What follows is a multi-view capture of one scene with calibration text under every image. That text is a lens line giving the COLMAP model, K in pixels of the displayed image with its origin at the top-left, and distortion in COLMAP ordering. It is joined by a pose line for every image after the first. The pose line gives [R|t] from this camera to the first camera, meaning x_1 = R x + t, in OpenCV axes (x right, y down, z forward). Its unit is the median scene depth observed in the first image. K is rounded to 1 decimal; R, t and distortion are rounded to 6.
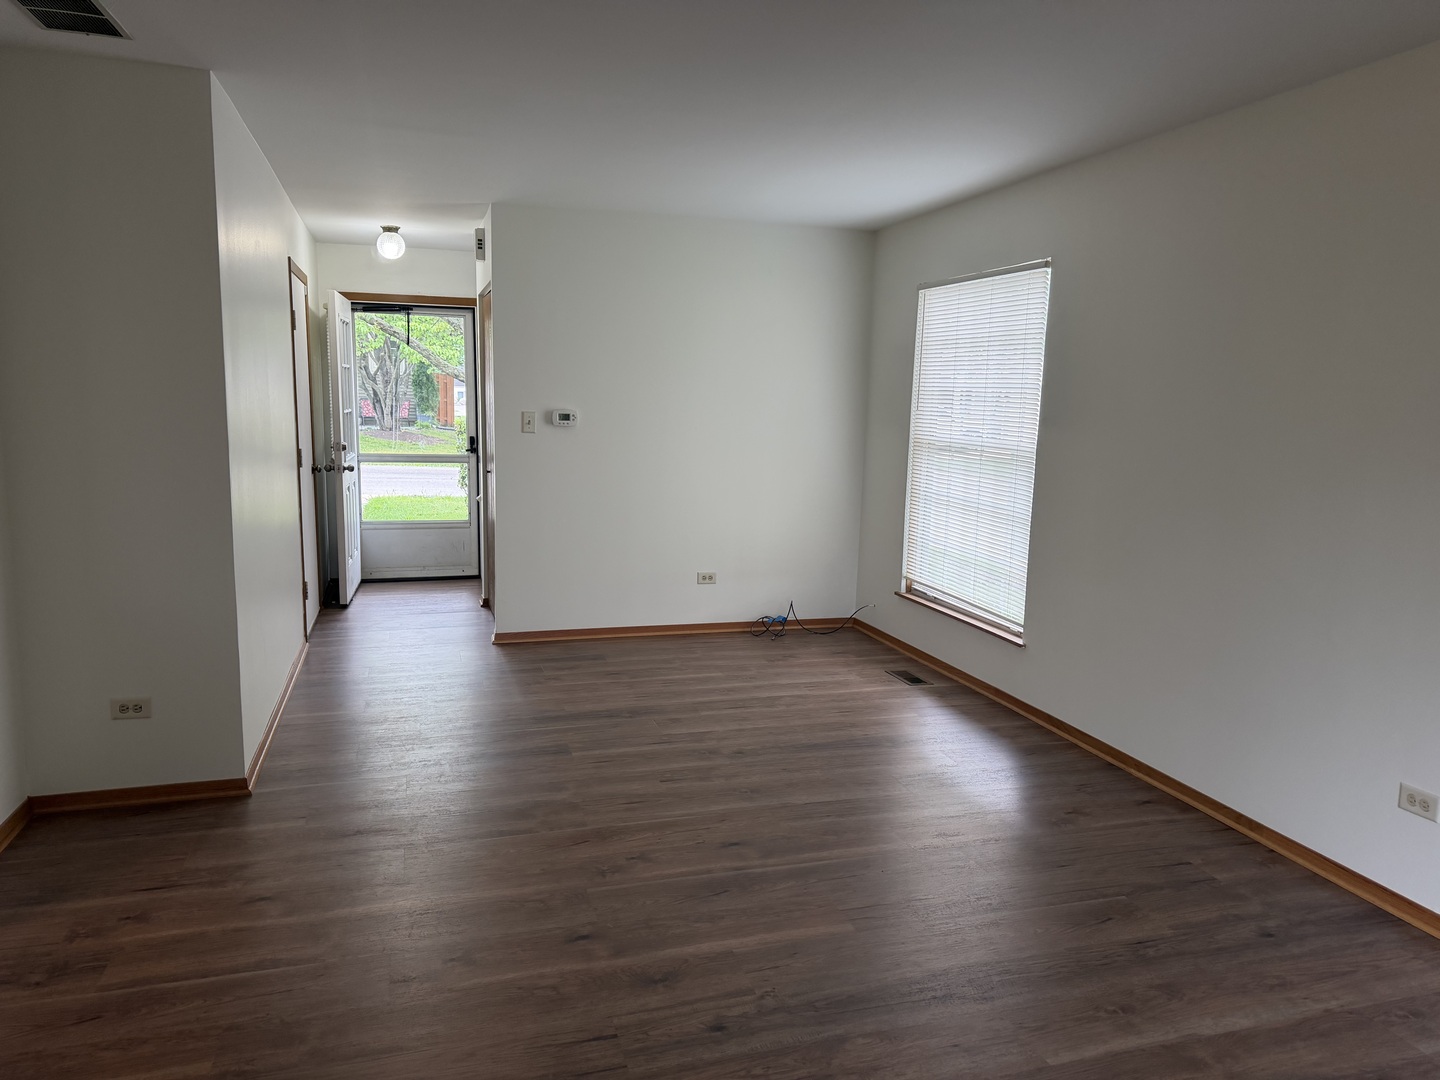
lens RADIAL K [[997.5, 0, 720.0], [0, 997.5, 540.0], [0, 0, 1]] dist [0.001739, 0.003810]
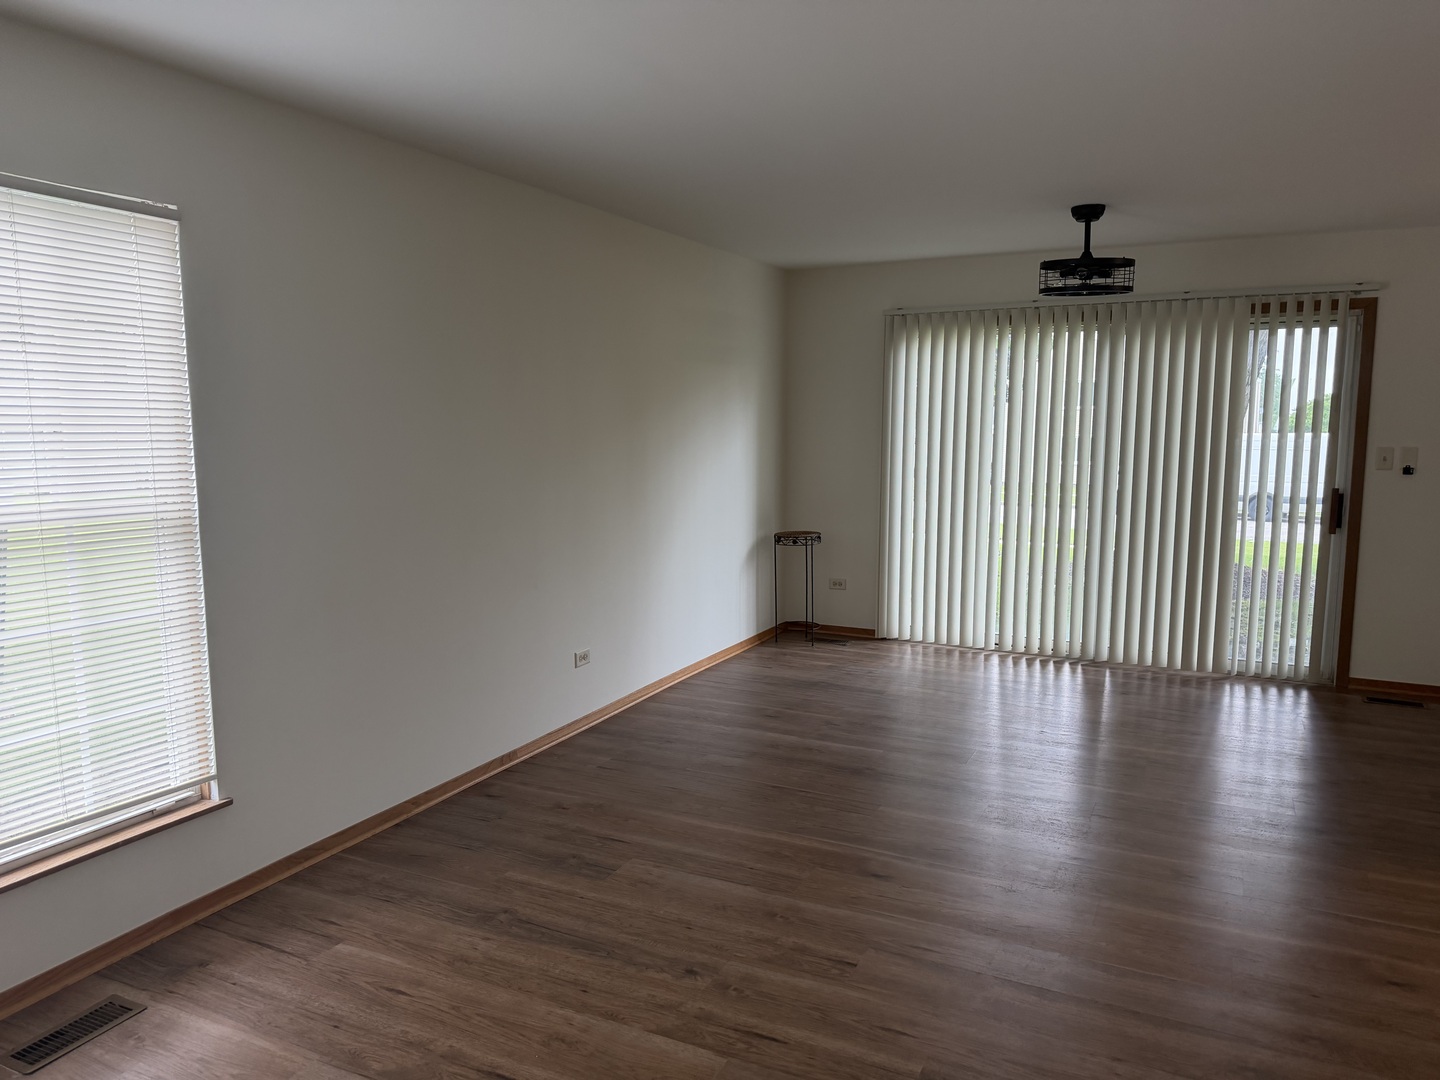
lens RADIAL K [[979.1, 0, 720.0], [0, 979.1, 540.0], [0, 0, 1]] dist [-0.054246, -0.000293]
pose [[-0.726714, -0.089714, 0.681057, -0.383105], [0.100760, 0.966791, 0.234868, -0.195282], [-0.679510, 0.239306, -0.693541, 1.315255]]
